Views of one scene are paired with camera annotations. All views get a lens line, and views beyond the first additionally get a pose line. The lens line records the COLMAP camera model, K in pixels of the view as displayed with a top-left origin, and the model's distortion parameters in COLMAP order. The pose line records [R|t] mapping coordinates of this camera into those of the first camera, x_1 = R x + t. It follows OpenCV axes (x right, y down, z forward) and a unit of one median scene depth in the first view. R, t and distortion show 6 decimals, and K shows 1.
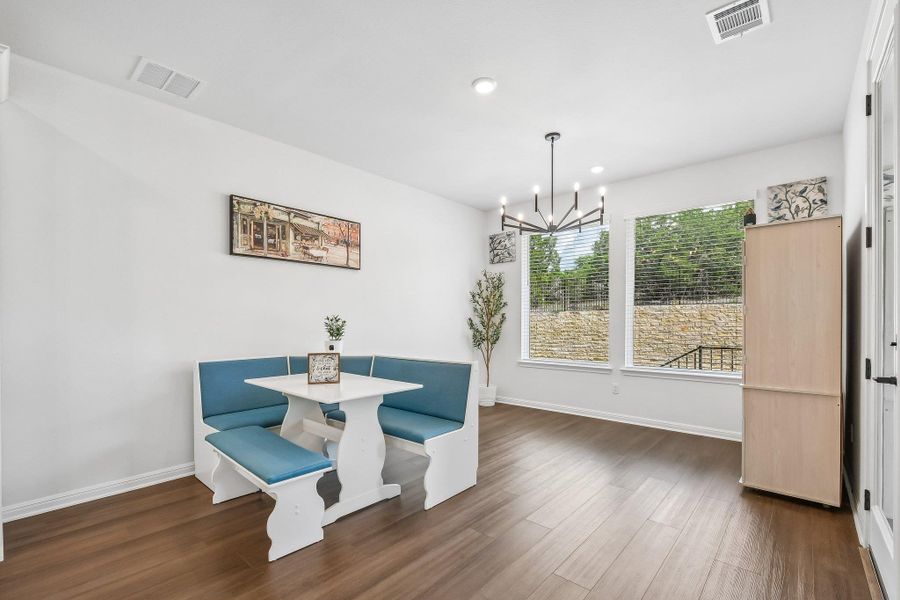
lens RADIAL K [[398.9, 0, 451.8], [0, 398.9, 324.4], [0, 0, 1]] dist [0.012624, -0.000122]
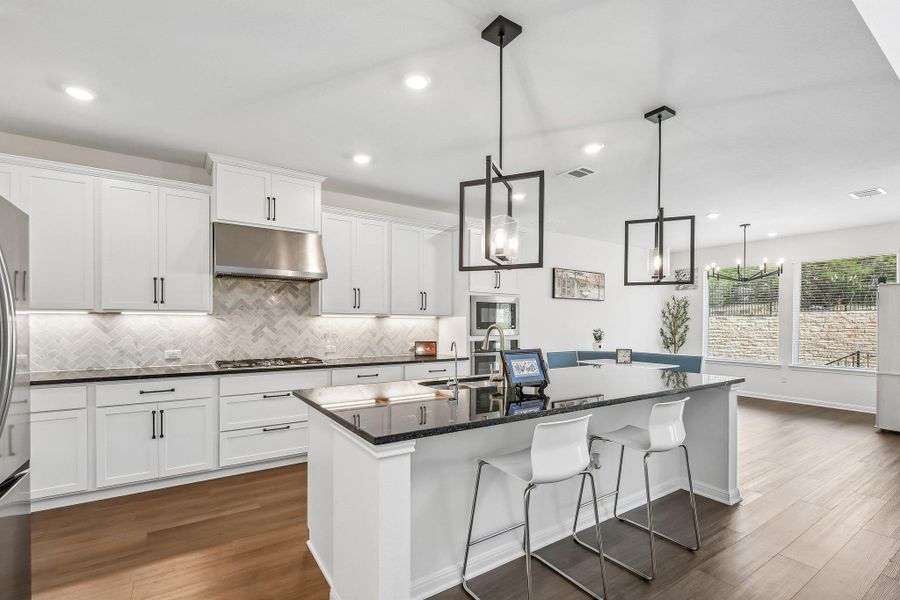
lens RADIAL K [[398.9, 0, 451.8], [0, 398.9, 324.4], [0, 0, 1]] dist [0.012624, -0.000122]
pose [[0.965761, 0.000659, -0.259431, -0.378217], [-0.002197, 0.999982, -0.005639, -0.025289], [0.259422, 0.006016, 0.965745, -0.723833]]
